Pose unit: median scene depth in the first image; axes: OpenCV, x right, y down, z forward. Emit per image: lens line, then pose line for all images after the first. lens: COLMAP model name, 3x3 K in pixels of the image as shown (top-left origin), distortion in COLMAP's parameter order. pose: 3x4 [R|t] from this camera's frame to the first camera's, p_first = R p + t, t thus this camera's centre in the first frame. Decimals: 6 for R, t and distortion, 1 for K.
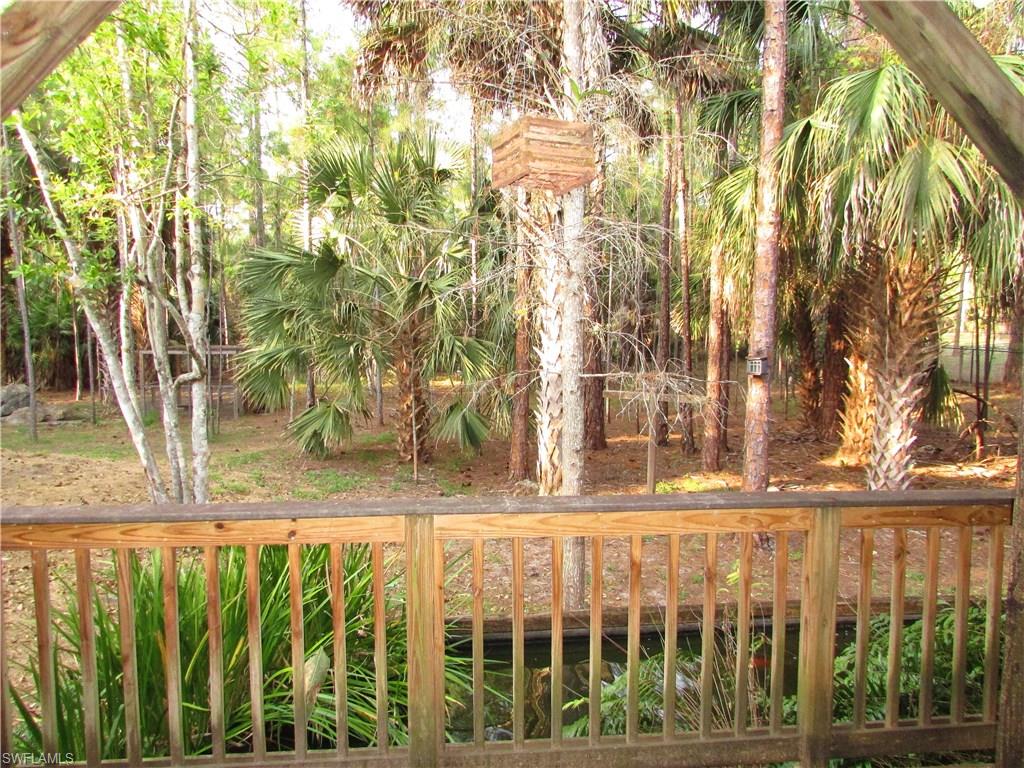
lens RADIAL K [[731.0, 0, 514.9], [0, 731.0, 386.1], [0, 0, 1]] dist [-0.044378, 0.026847]
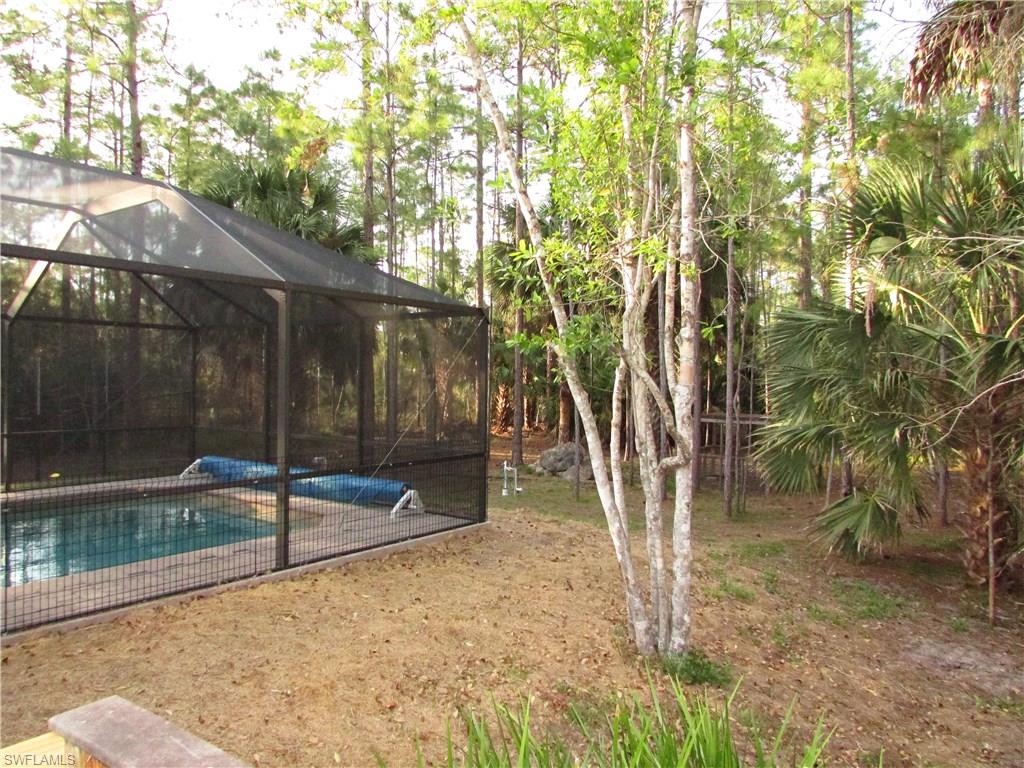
lens RADIAL K [[731.0, 0, 514.9], [0, 731.0, 386.1], [0, 0, 1]] dist [-0.044378, 0.026847]
pose [[0.745623, 0.009057, -0.666306, -0.017221], [-0.068646, 0.995632, -0.063283, -0.020261], [0.662822, 0.092925, 0.742988, 0.152633]]
